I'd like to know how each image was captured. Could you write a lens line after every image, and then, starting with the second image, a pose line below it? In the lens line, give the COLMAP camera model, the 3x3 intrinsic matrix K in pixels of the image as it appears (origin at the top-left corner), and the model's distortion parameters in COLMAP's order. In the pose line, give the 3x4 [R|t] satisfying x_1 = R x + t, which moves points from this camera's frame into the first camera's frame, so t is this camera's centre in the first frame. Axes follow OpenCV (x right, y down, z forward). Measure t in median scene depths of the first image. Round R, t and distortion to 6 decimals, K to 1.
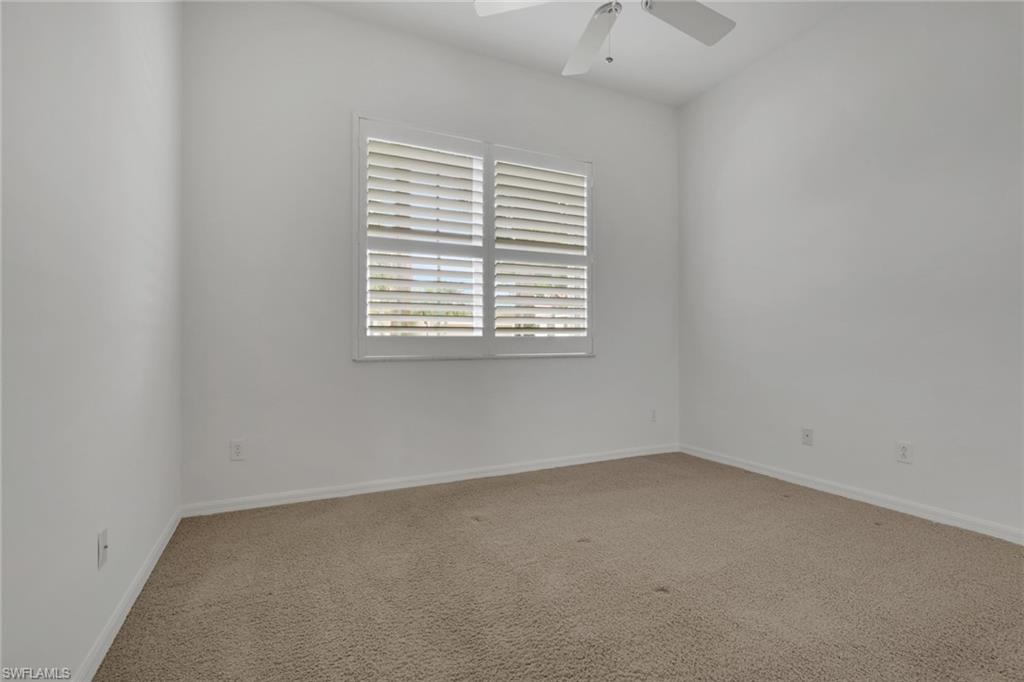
lens RADIAL K [[501.4, 0, 515.0], [0, 501.4, 357.9], [0, 0, 1]] dist [0.000738, 0.000071]
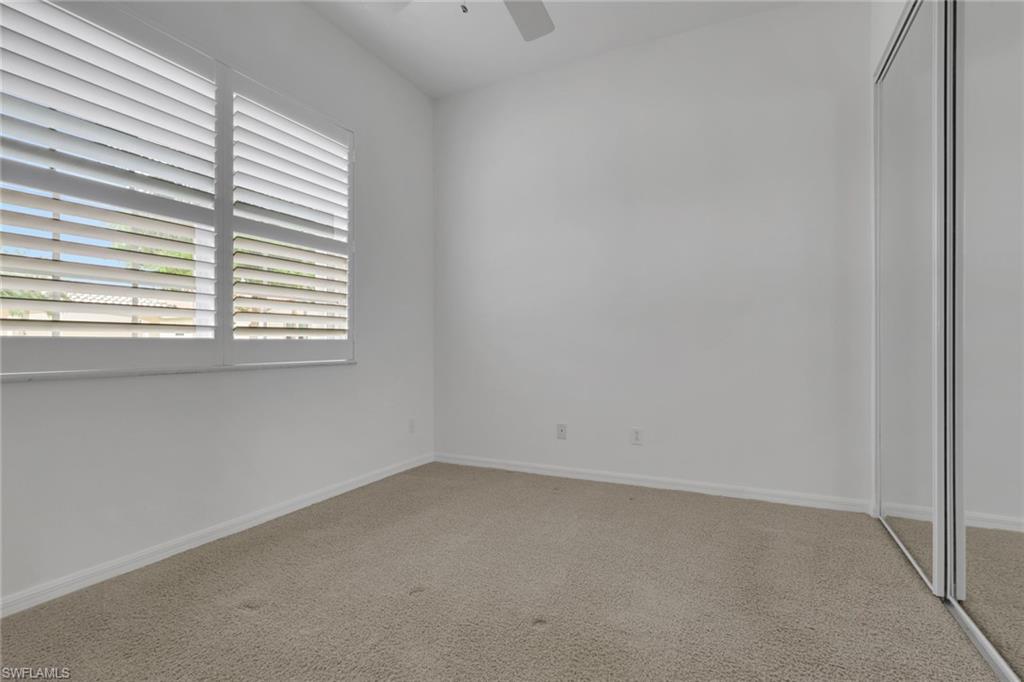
lens RADIAL K [[501.4, 0, 515.0], [0, 501.4, 357.9], [0, 0, 1]] dist [0.000738, 0.000071]
pose [[0.772763, -0.017109, 0.634464, -0.183027], [0.020317, 0.999791, 0.002214, -0.009353], [-0.634369, 0.011180, 0.772949, 0.194574]]
